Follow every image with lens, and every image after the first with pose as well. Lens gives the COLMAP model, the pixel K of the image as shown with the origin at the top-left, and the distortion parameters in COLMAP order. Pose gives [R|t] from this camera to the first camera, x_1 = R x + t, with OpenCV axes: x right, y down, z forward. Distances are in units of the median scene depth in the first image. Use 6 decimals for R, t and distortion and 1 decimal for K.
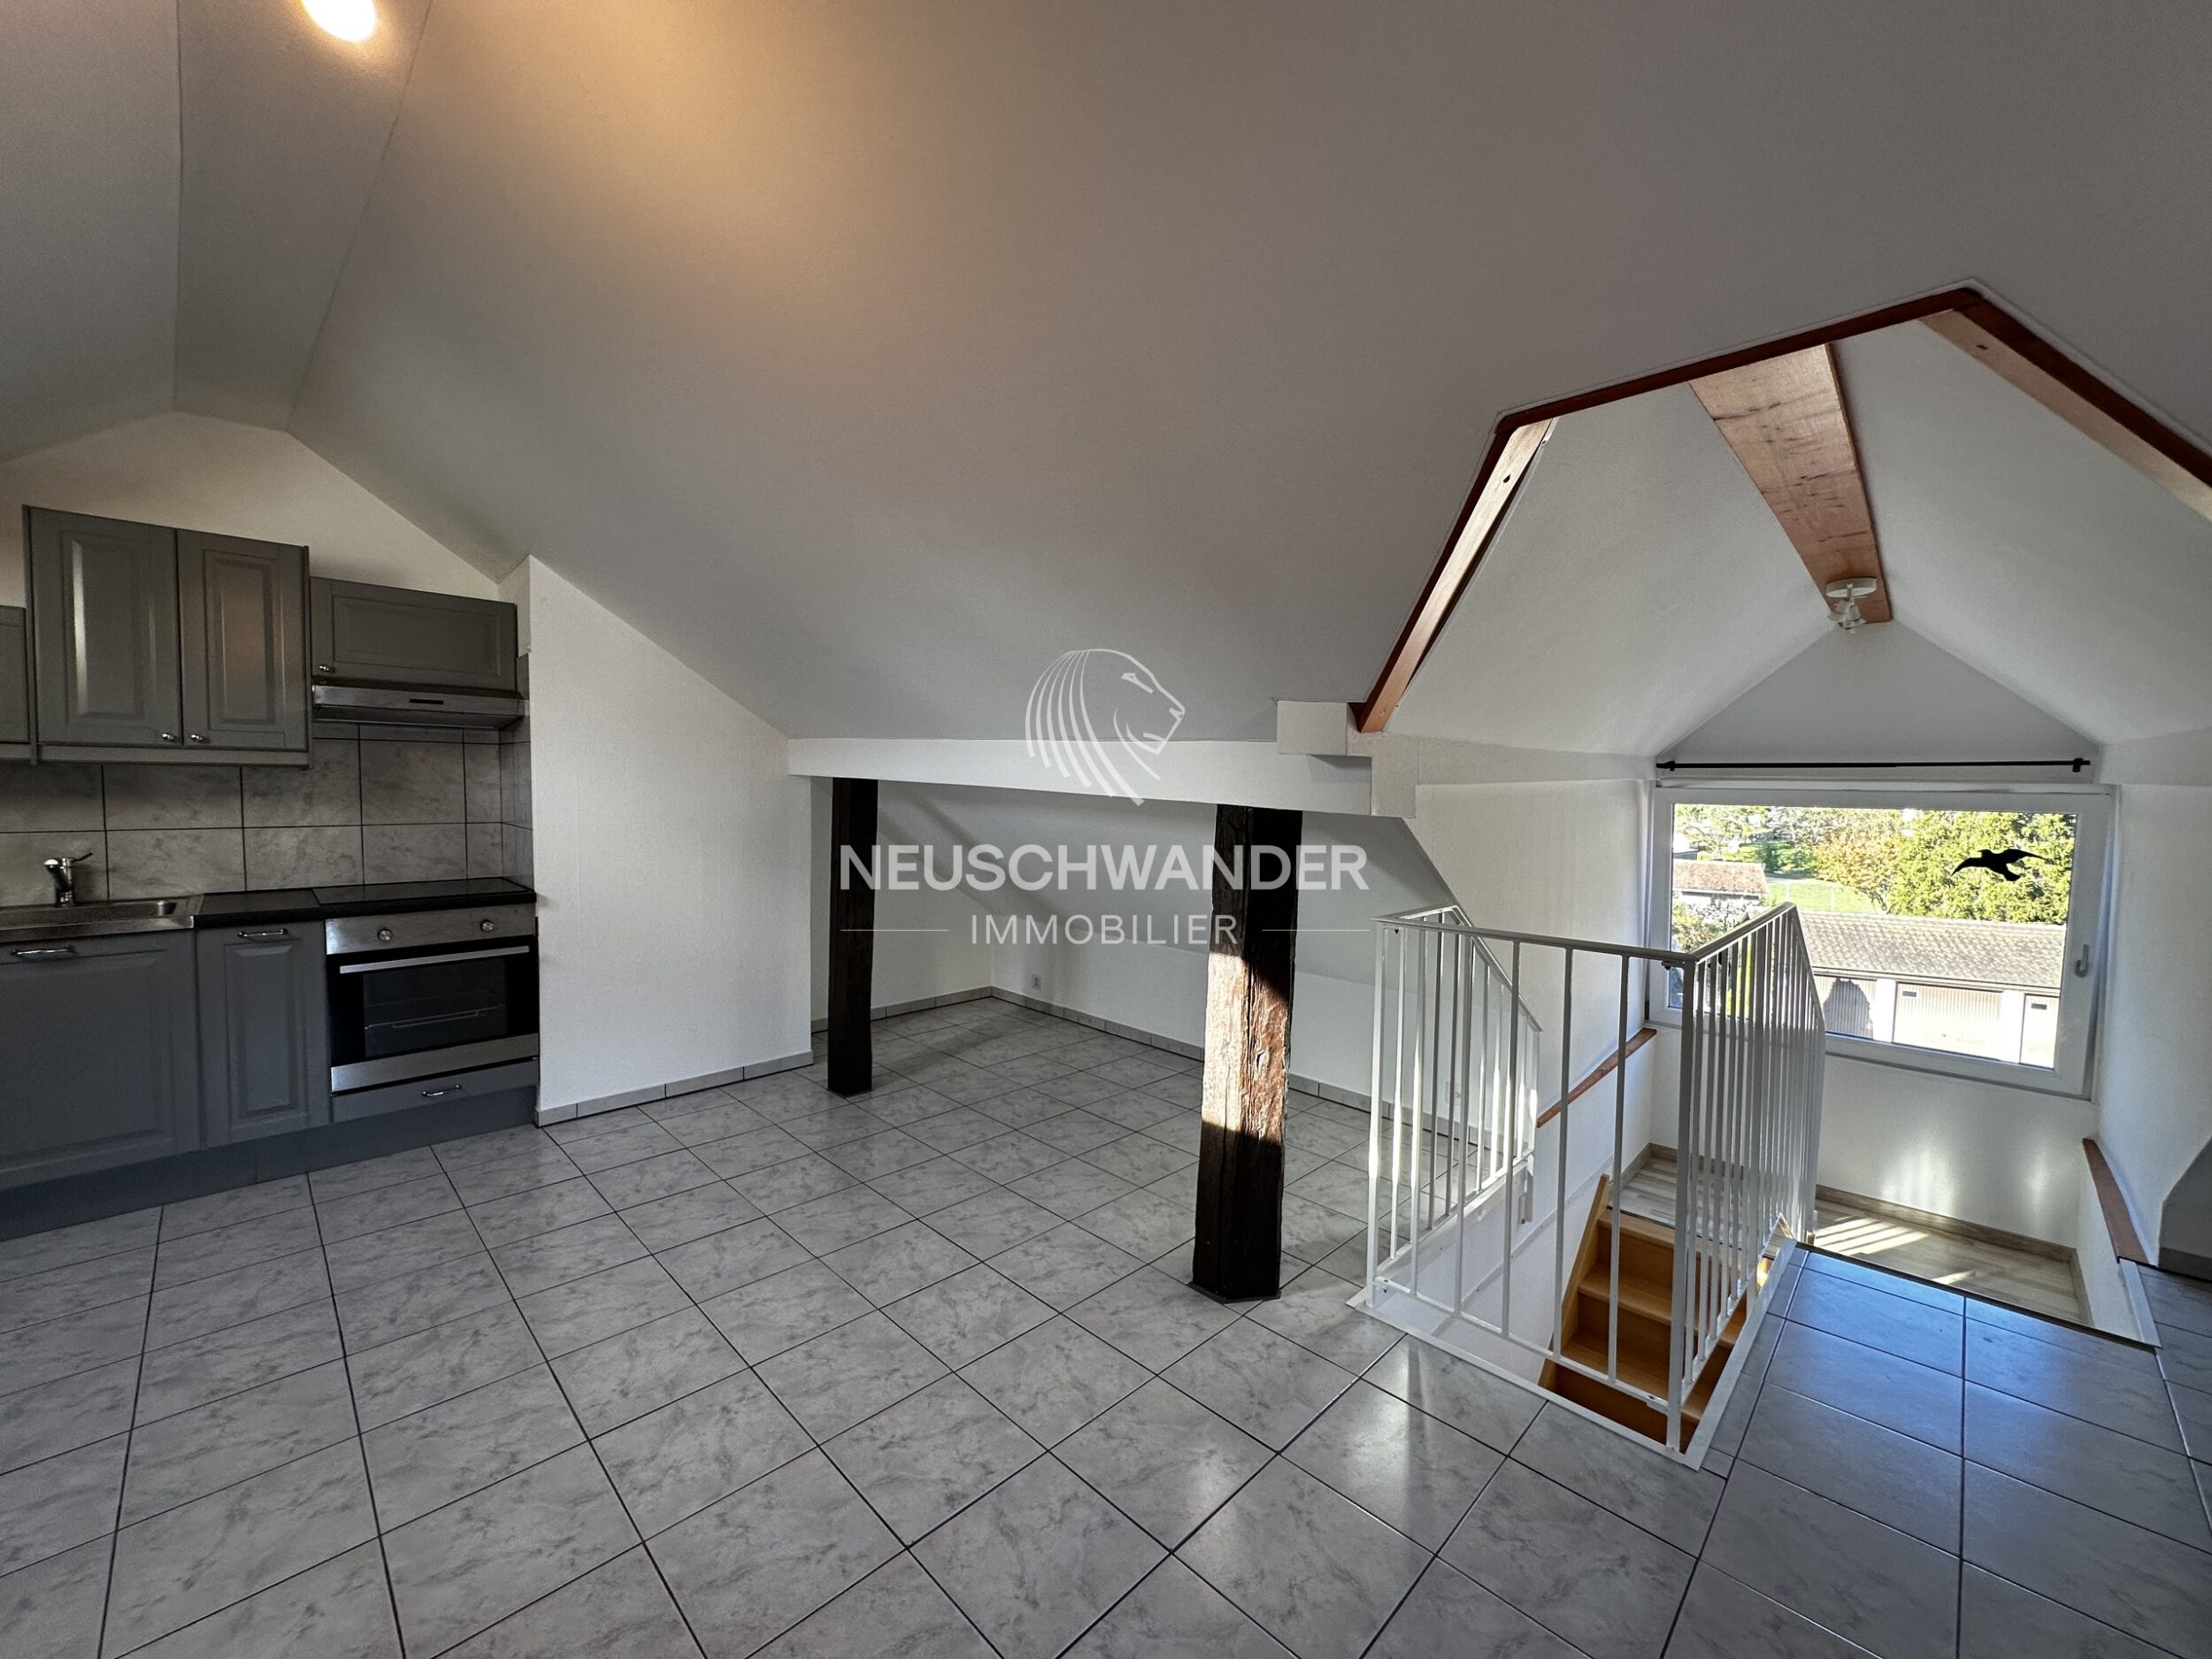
lens RADIAL K [[882.2, 0, 1107.7], [0, 882.2, 828.8], [0, 0, 1]] dist [-0.002945, 0.000512]
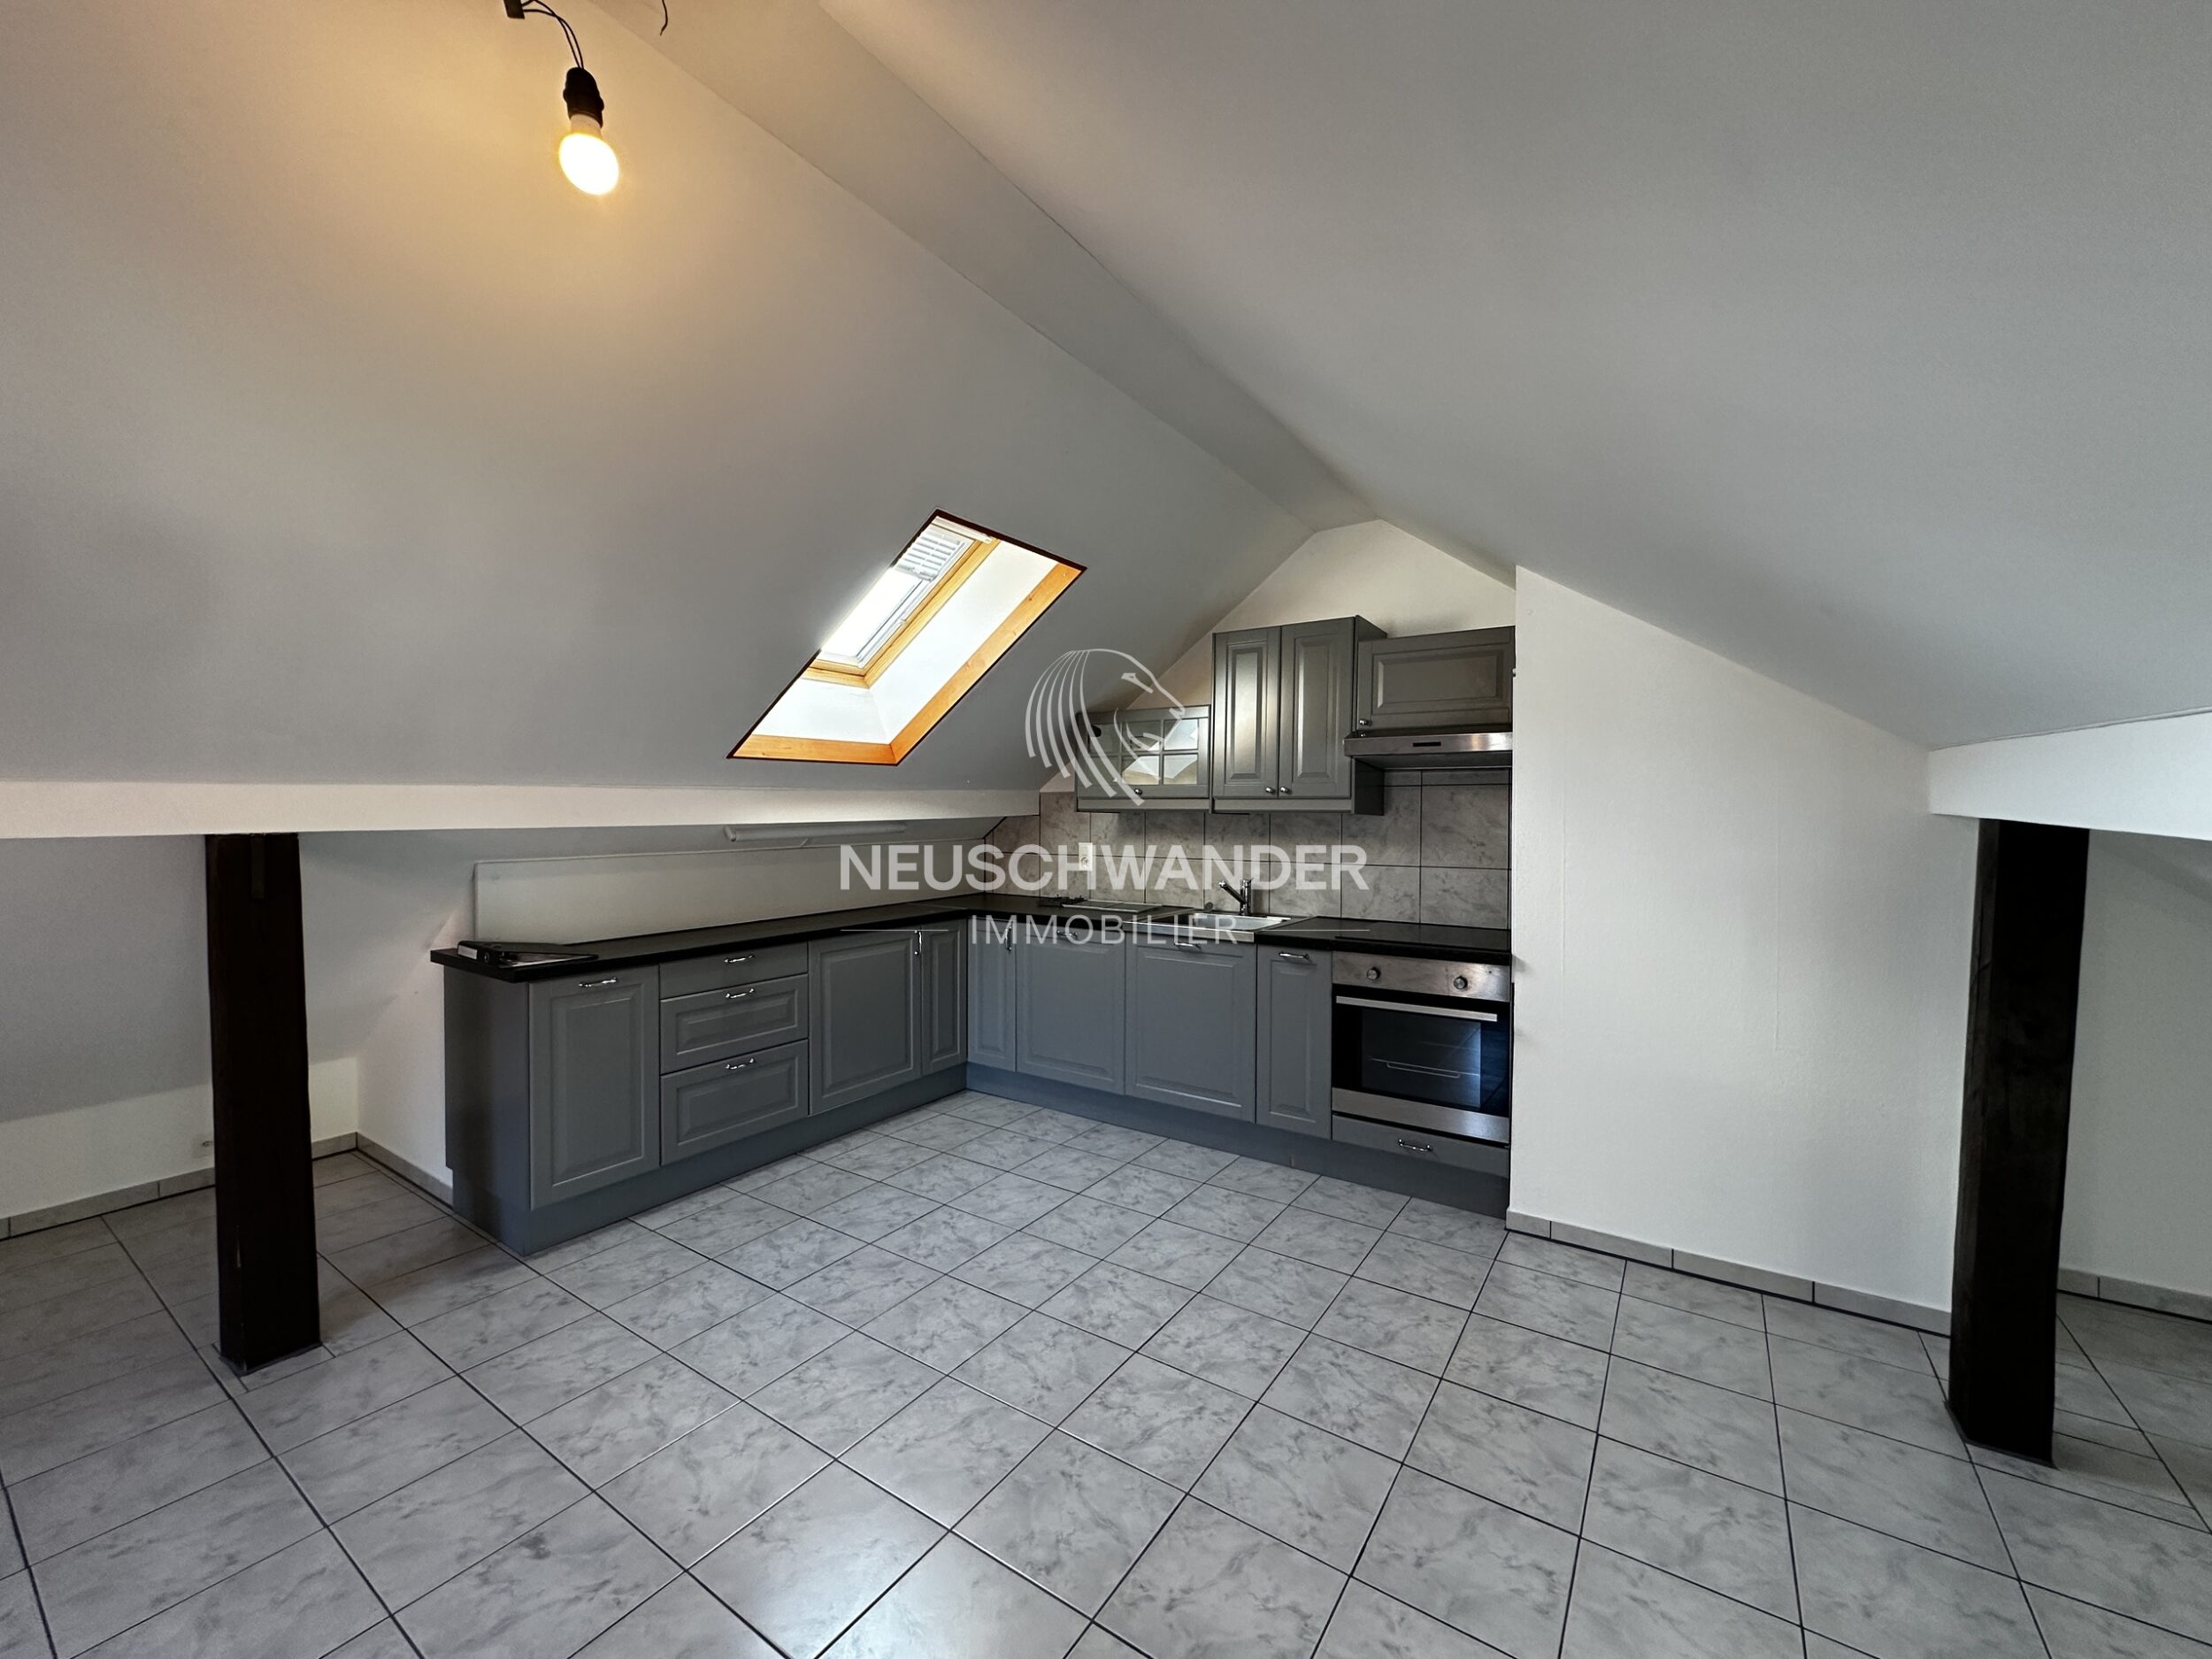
lens RADIAL K [[882.2, 0, 1107.7], [0, 882.2, 828.8], [0, 0, 1]] dist [-0.002945, 0.000512]
pose [[0.191266, 0.004976, -0.981526, 0.121875], [-0.053356, 0.998561, -0.005335, -0.024705], [0.980087, 0.053390, 0.191257, 0.450357]]
